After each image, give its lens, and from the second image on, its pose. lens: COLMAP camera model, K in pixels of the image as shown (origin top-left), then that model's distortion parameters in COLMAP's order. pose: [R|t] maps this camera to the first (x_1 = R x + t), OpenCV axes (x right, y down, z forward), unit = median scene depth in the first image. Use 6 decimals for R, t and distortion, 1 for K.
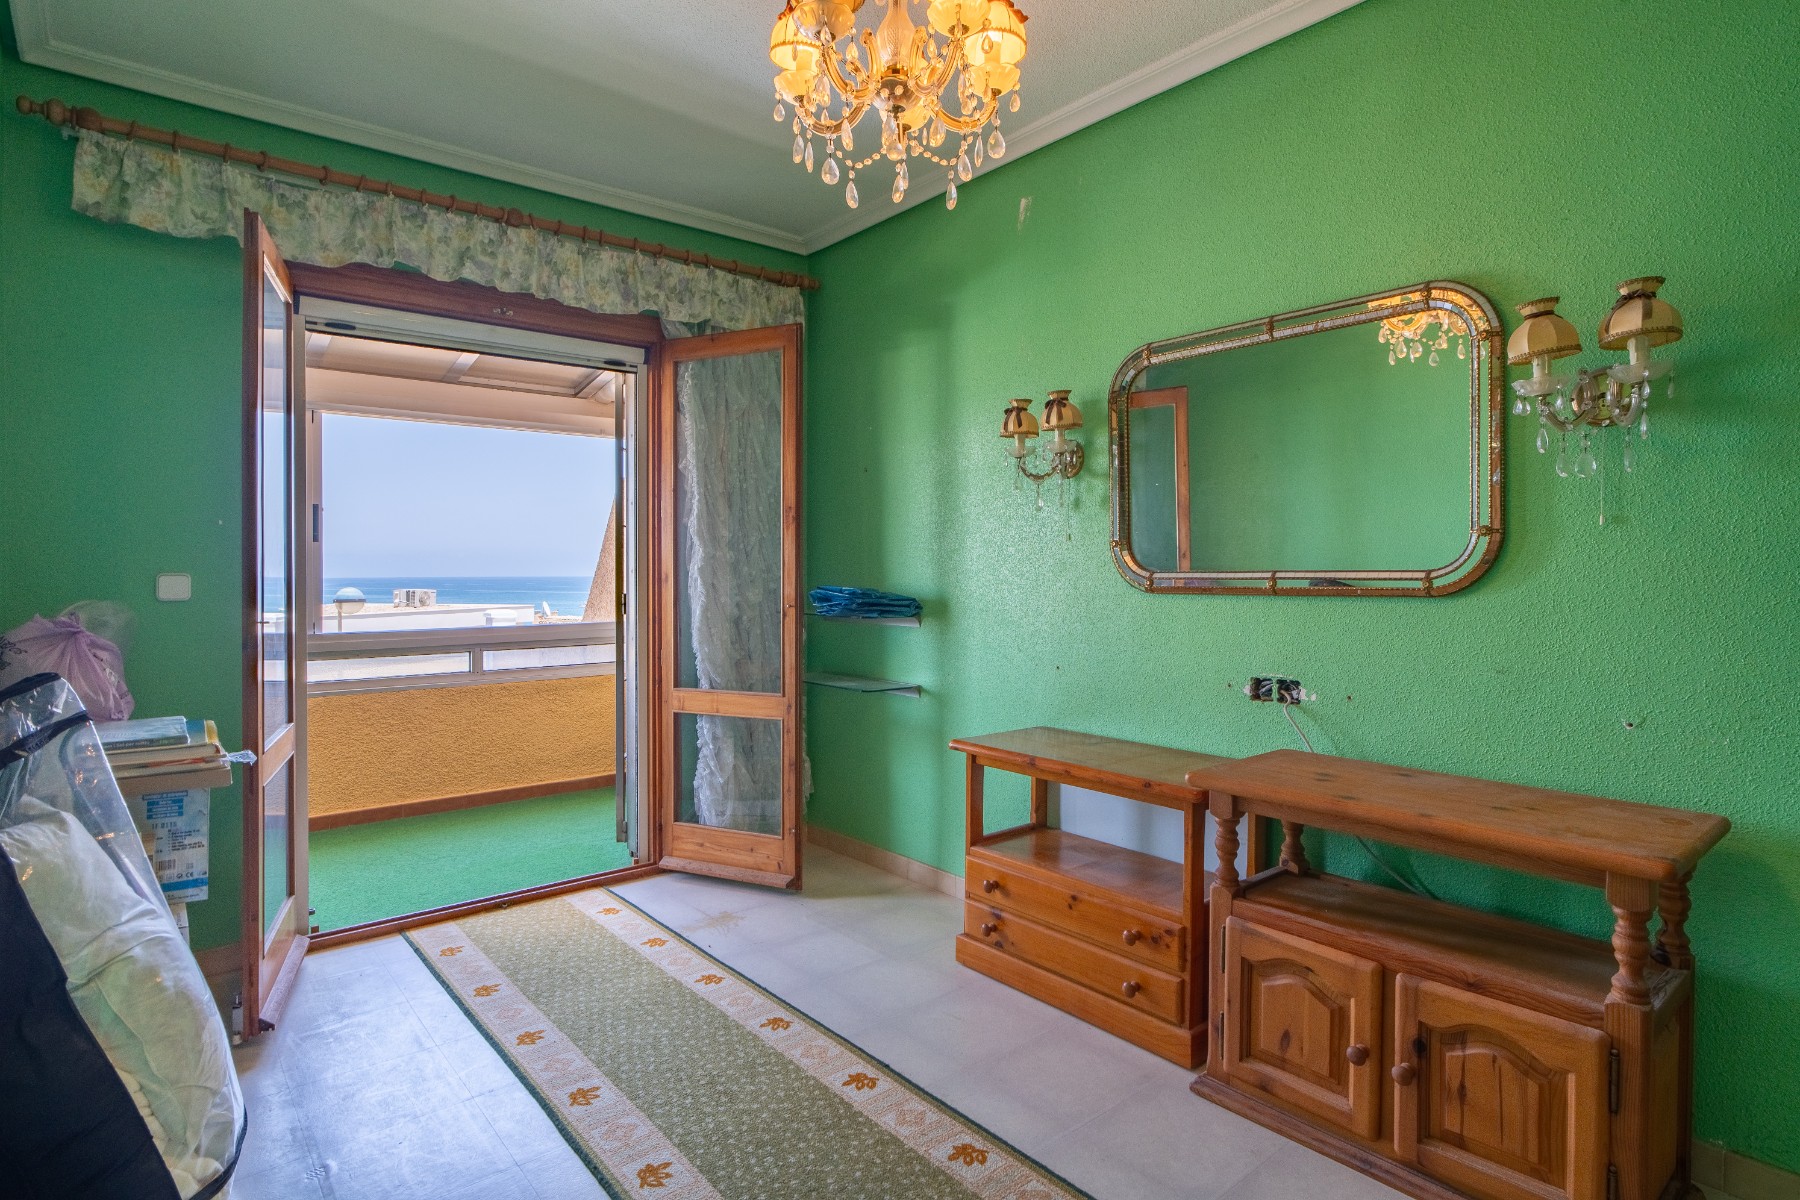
lens RADIAL K [[940.9, 0, 899.9], [0, 940.9, 572.5], [0, 0, 1]] dist [-0.001181, -0.000347]
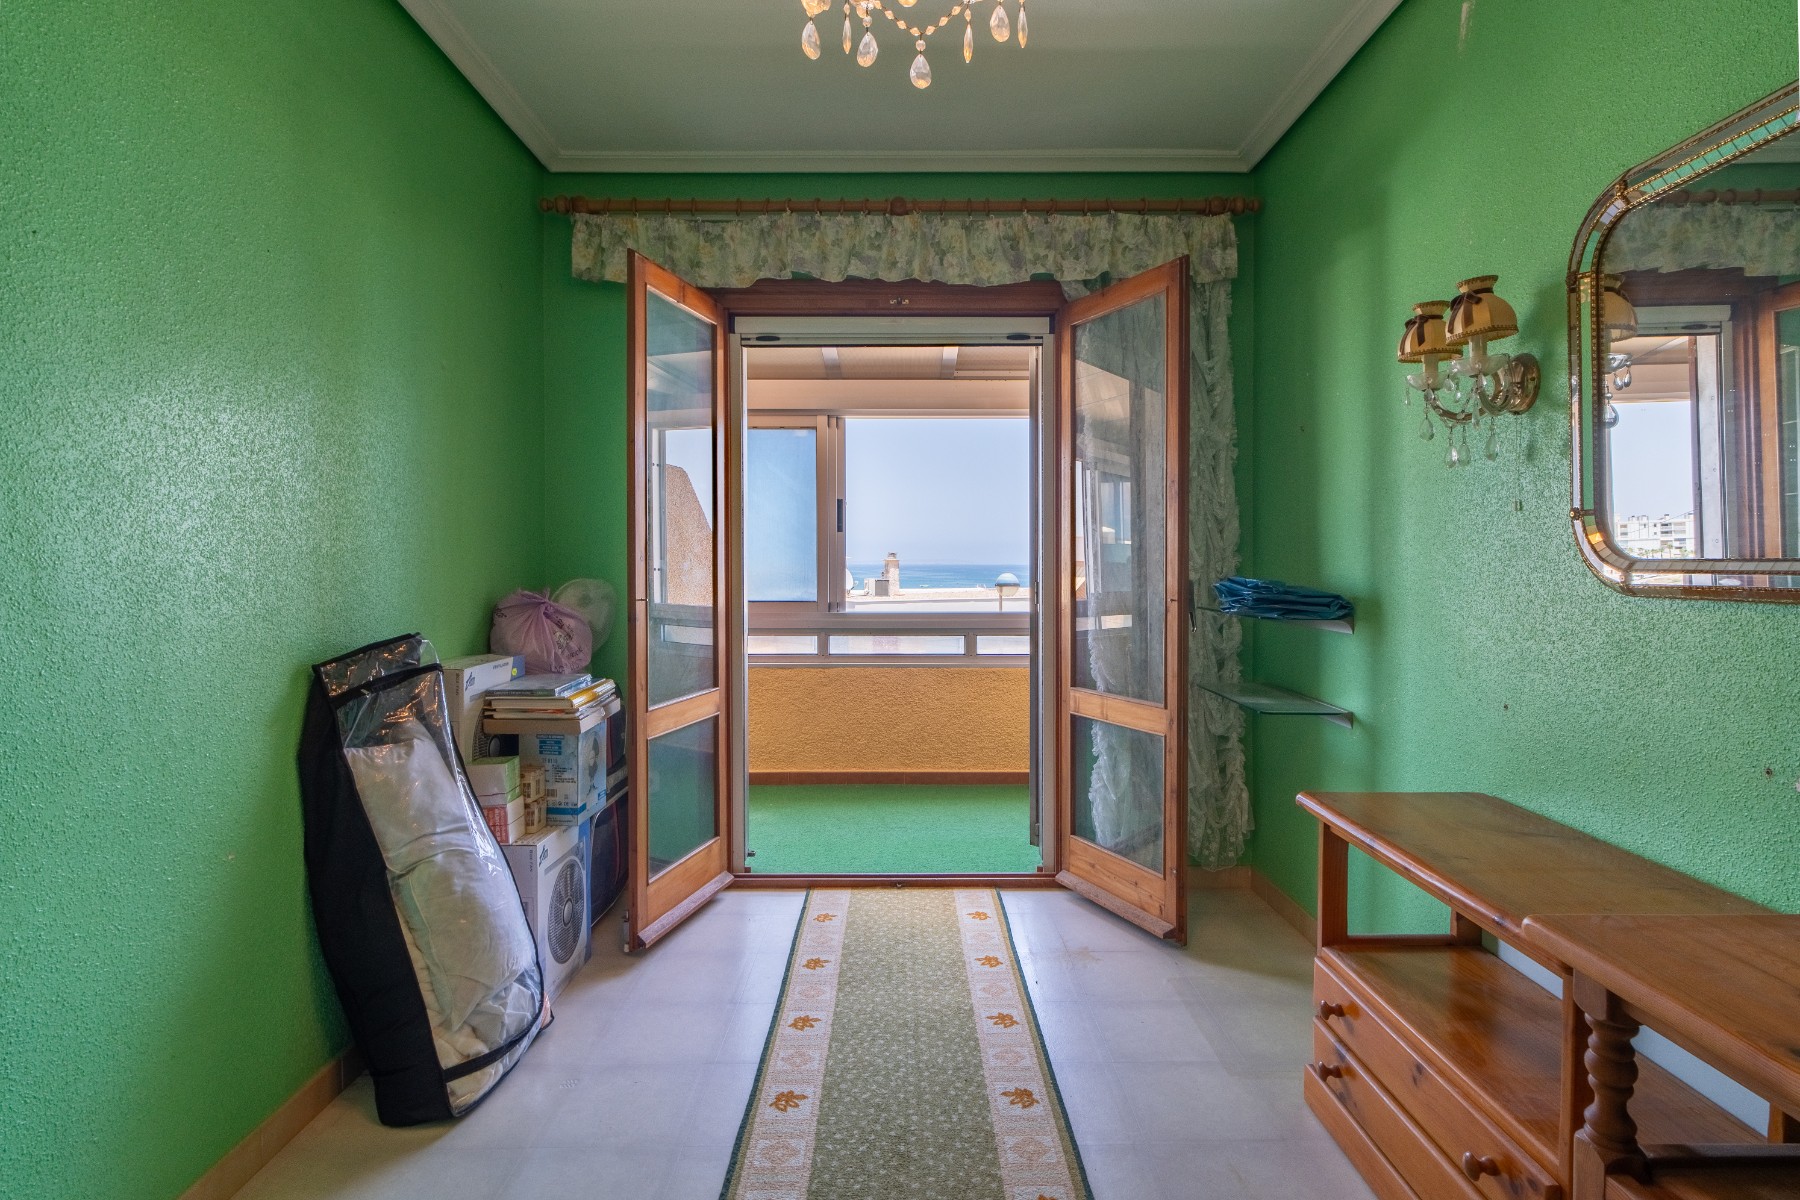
lens RADIAL K [[955.3, 0, 903.5], [0, 955.3, 567.2], [0, 0, 1]] dist [-0.005432, 0.000306]
pose [[0.773927, 0.008711, -0.633215, 0.247755], [-0.004802, 0.999957, 0.007887, 0.001049], [0.633256, -0.003063, 0.773936, 0.214011]]
